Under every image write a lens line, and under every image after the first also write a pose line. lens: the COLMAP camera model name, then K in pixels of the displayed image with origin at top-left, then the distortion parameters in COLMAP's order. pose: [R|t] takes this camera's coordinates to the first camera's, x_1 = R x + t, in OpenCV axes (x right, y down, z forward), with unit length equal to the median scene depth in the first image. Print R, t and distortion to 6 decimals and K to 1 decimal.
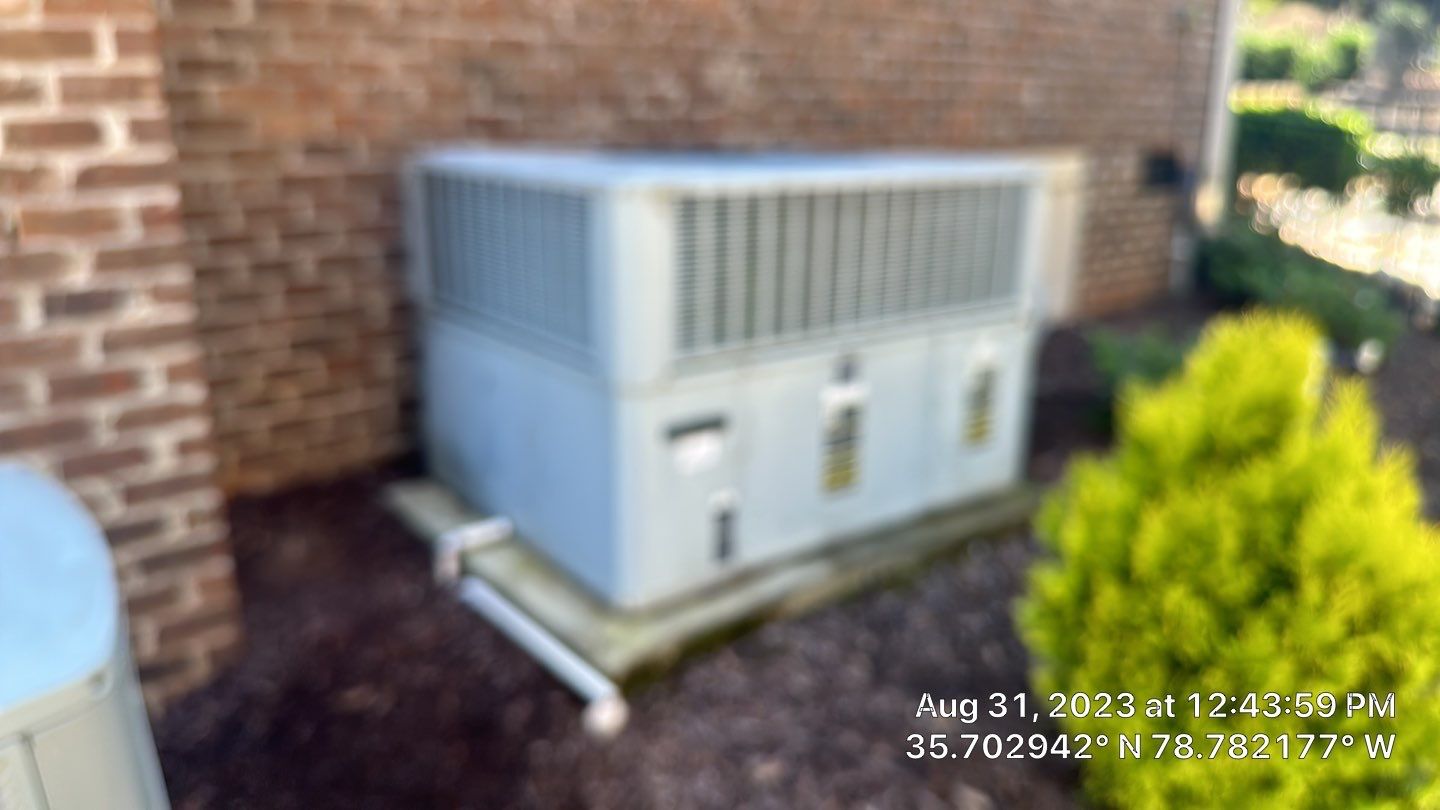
lens RADIAL K [[1056.2, 0, 699.6], [0, 1056.2, 428.5], [0, 0, 1]] dist [-0.072451, 0.029789]
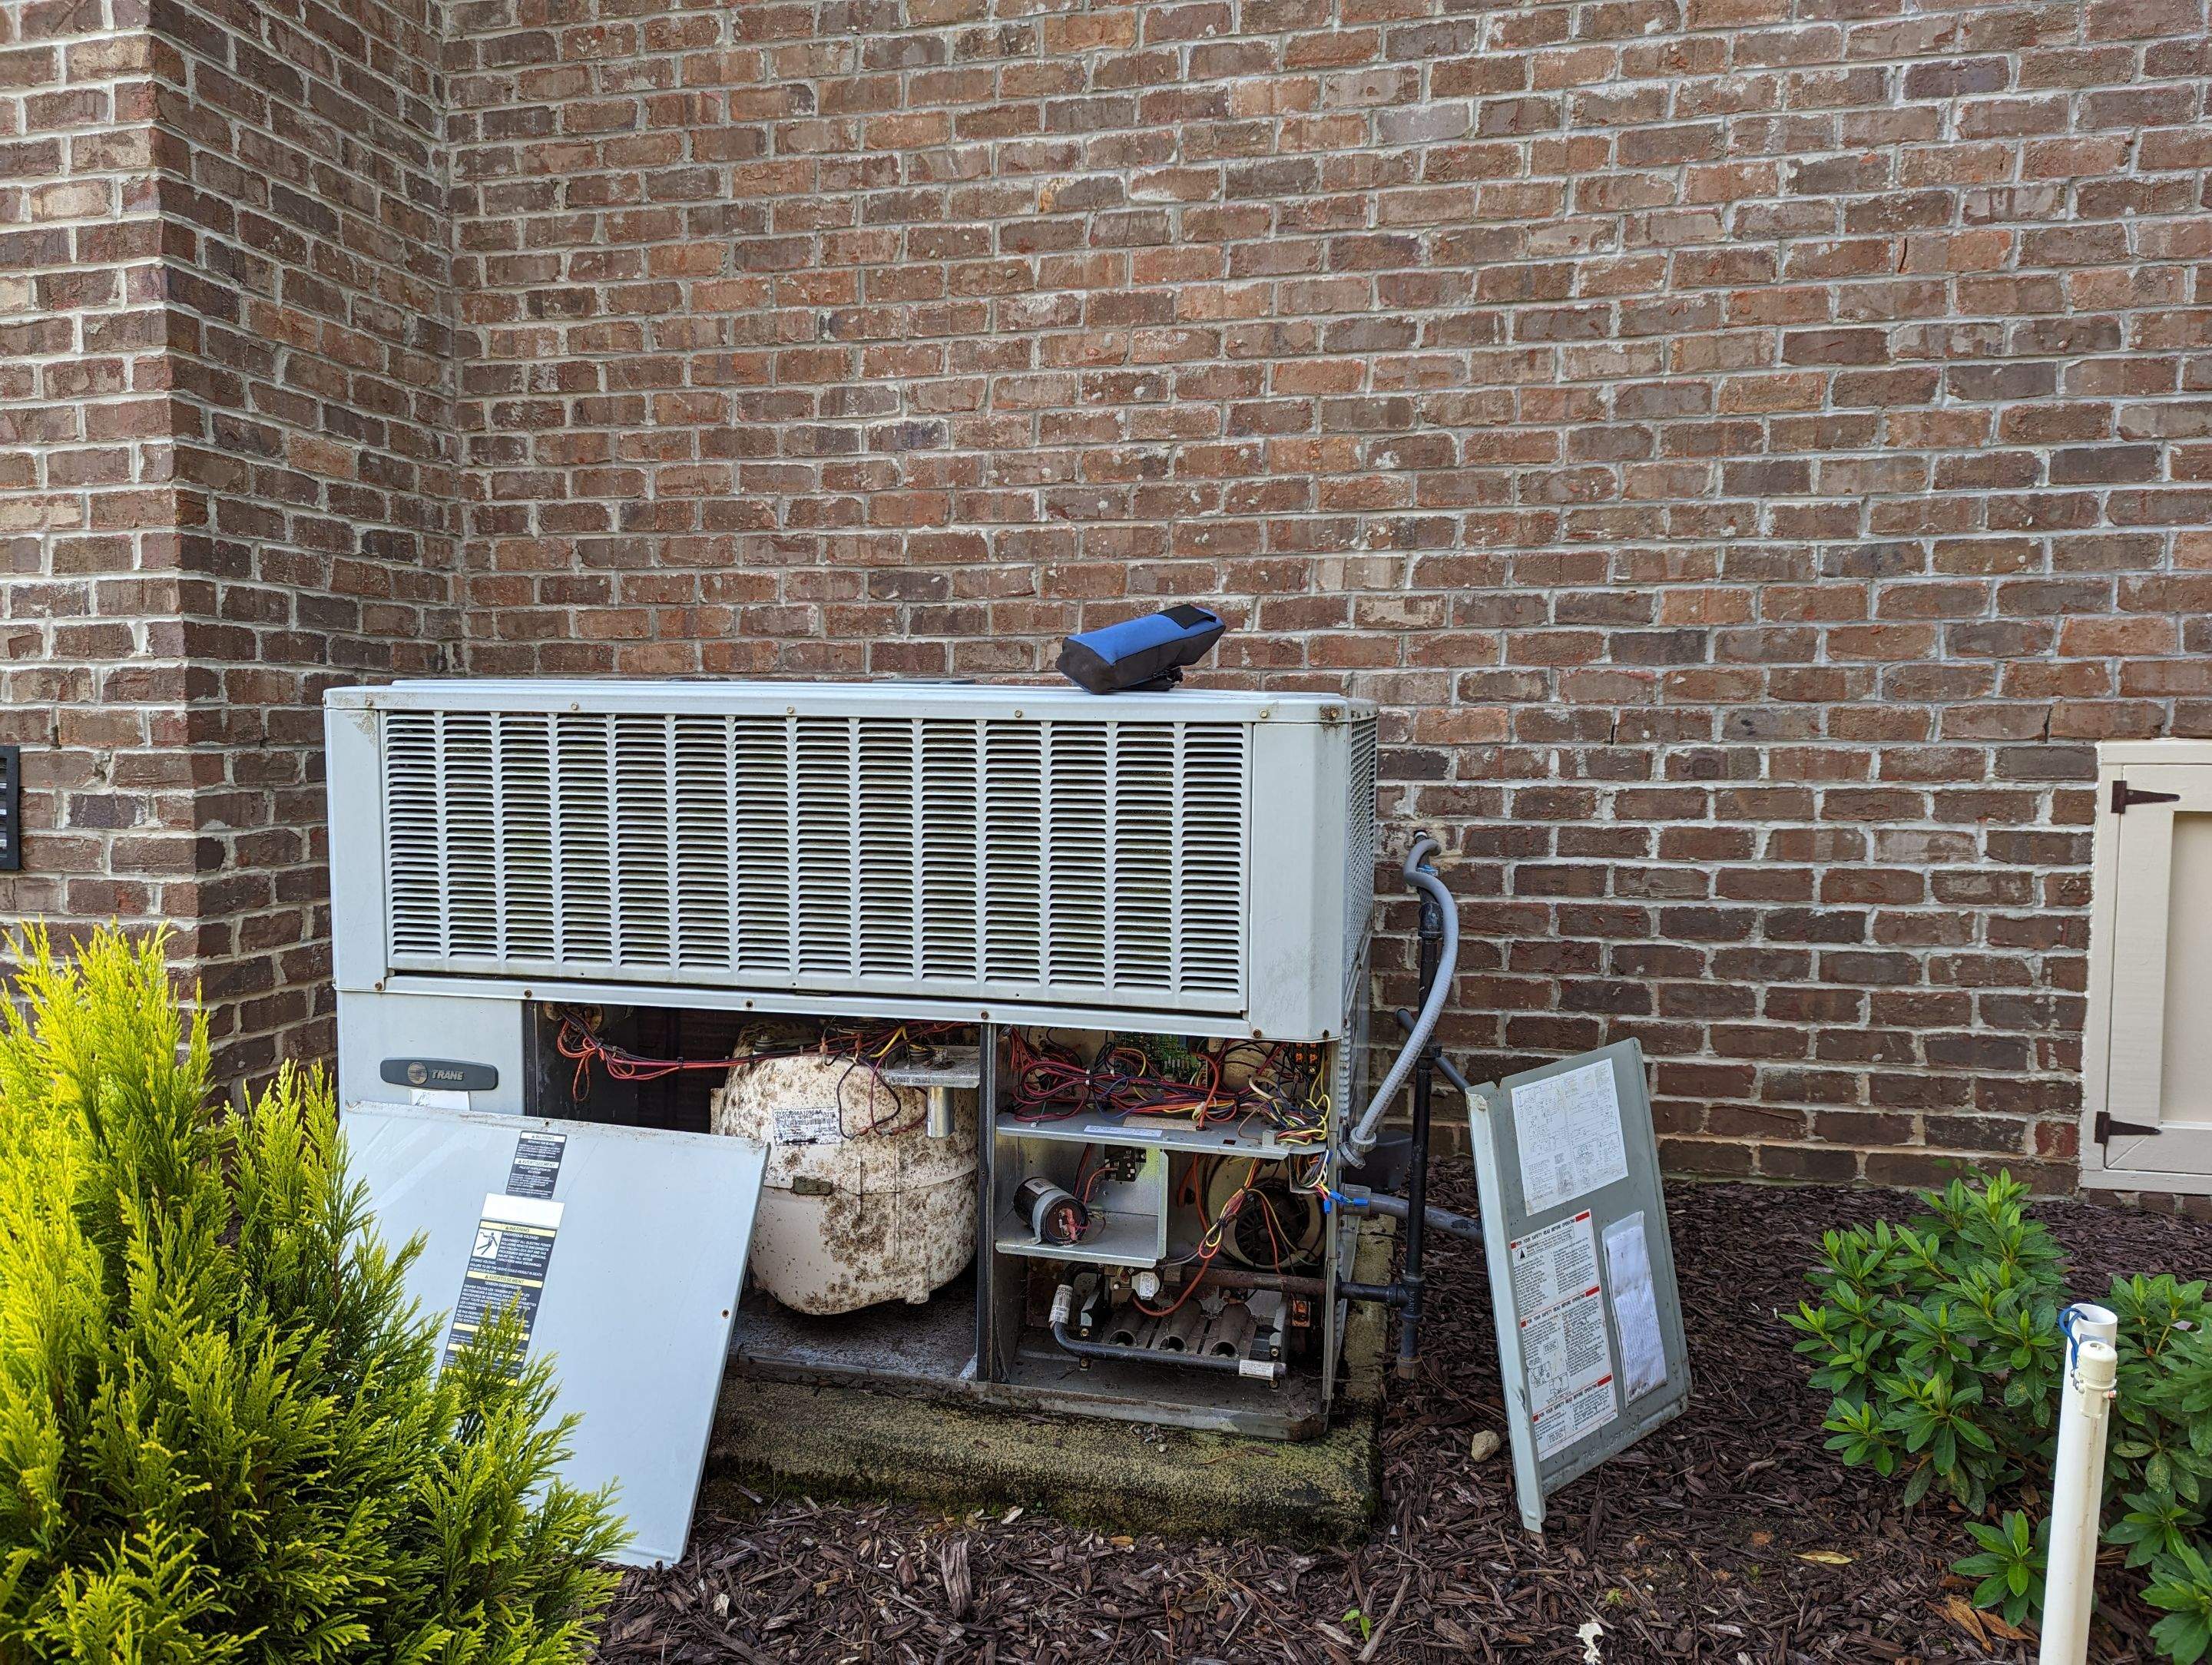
lens RADIAL K [[1538.0, 0, 1067.9], [0, 1538.0, 845.2], [0, 0, 1]] dist [0.020126, -0.000659]
pose [[0.625369, 0.059287, -0.778074, 1.938249], [-0.220967, 0.969752, -0.103708, -0.245403], [0.748390, 0.236784, 0.619553, 1.369412]]
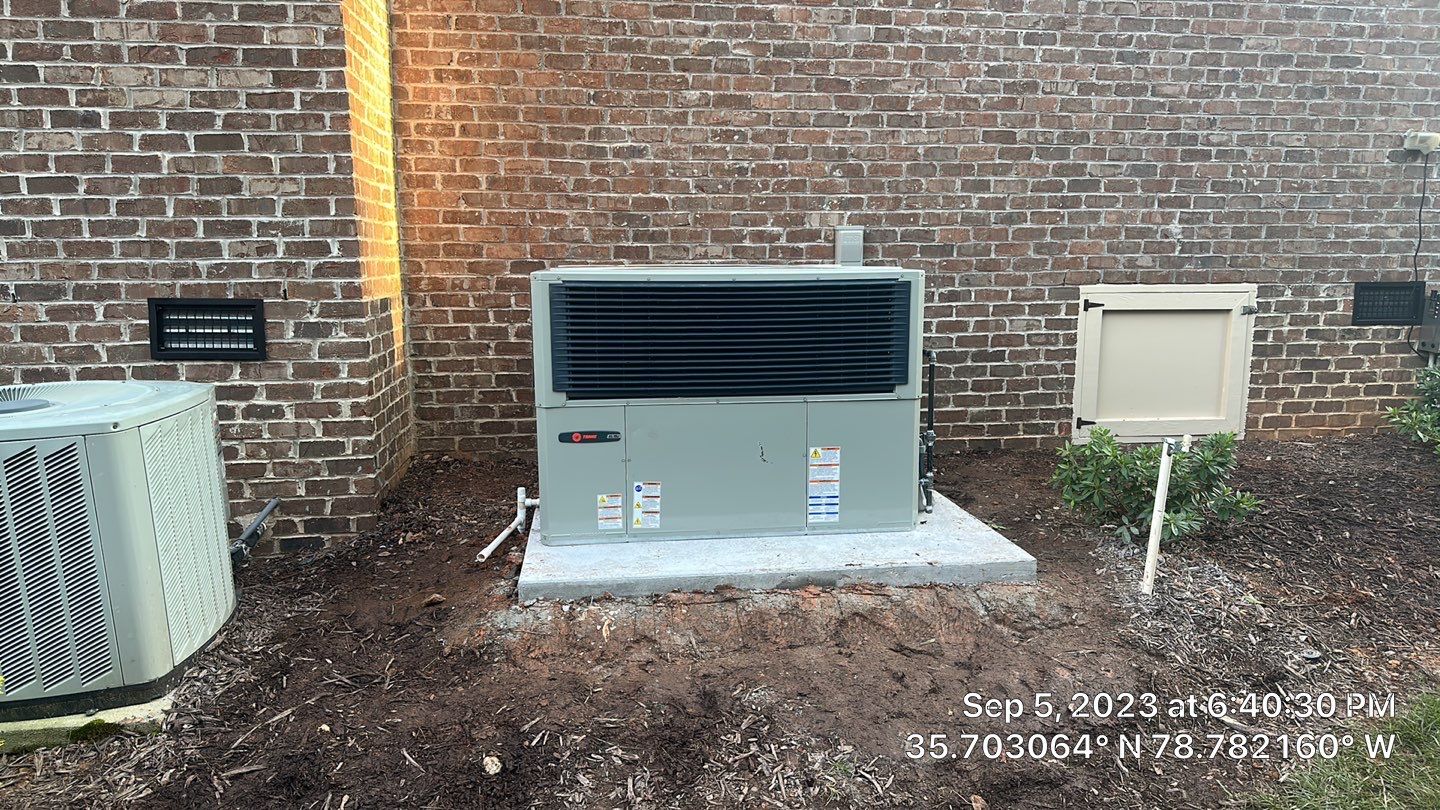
lens RADIAL K [[948.2, 0, 695.6], [0, 948.2, 416.7], [0, 0, 1]] dist [0.051242, -0.060712]
pose [[0.848060, 0.084096, -0.523185, 1.855459], [-0.147443, 0.985785, -0.080545, 0.156977], [0.508974, 0.145447, 0.848405, -0.355930]]
